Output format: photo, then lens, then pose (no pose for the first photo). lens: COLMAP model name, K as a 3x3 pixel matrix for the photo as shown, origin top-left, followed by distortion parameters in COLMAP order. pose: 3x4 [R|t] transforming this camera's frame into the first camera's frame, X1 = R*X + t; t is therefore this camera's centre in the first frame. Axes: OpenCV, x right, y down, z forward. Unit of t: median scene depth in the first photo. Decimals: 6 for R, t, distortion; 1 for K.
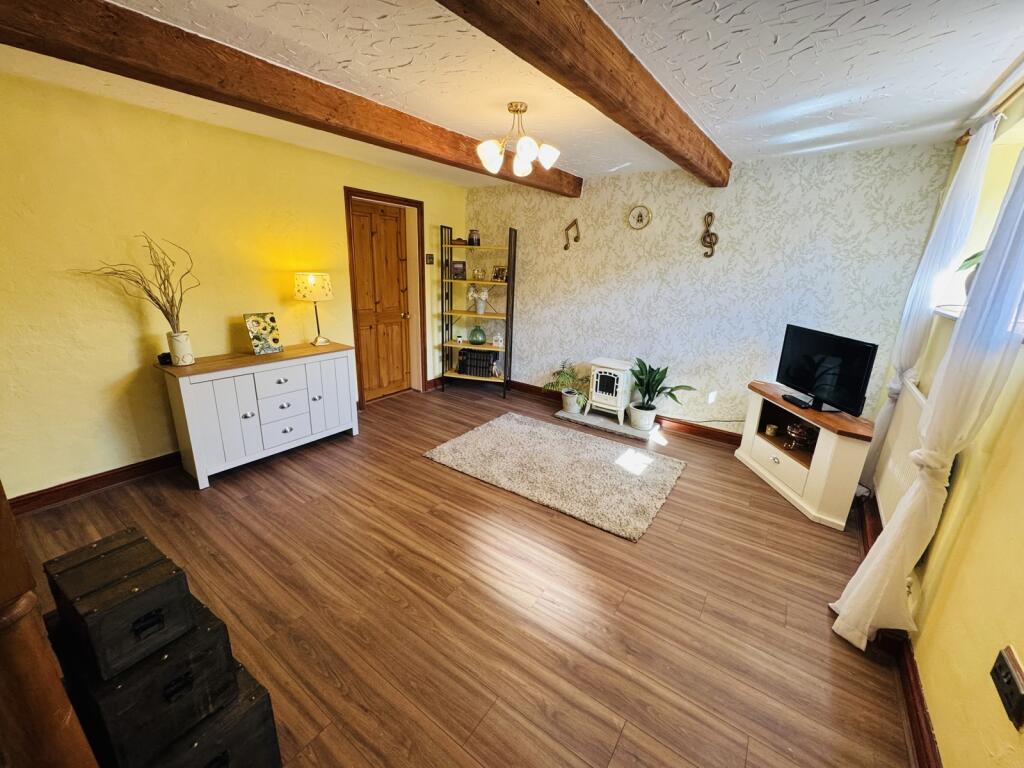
lens RADIAL K [[409.2, 0, 512.5], [0, 409.2, 384.6], [0, 0, 1]] dist [-0.001613, -0.000030]
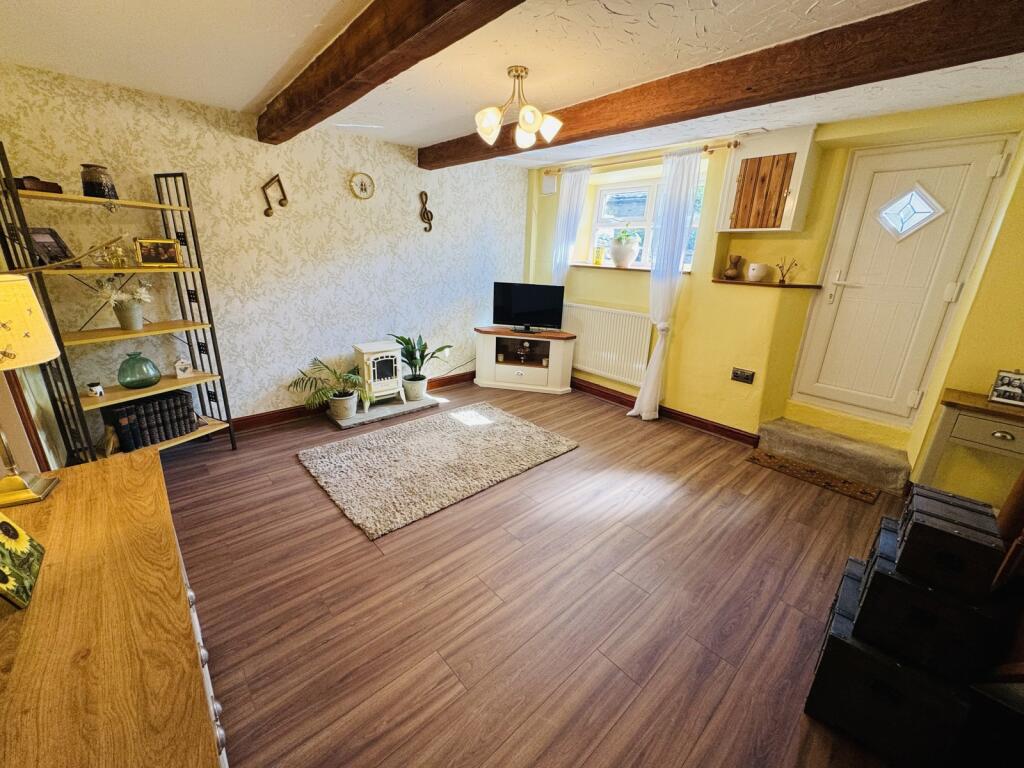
lens RADIAL K [[409.2, 0, 512.5], [0, 409.2, 384.6], [0, 0, 1]] dist [-0.001613, -0.000030]
pose [[0.217736, -0.330256, 0.918435, -0.612740], [0.257772, 0.927058, 0.272245, -0.156932], [-0.941353, 0.177469, 0.286984, 0.495730]]
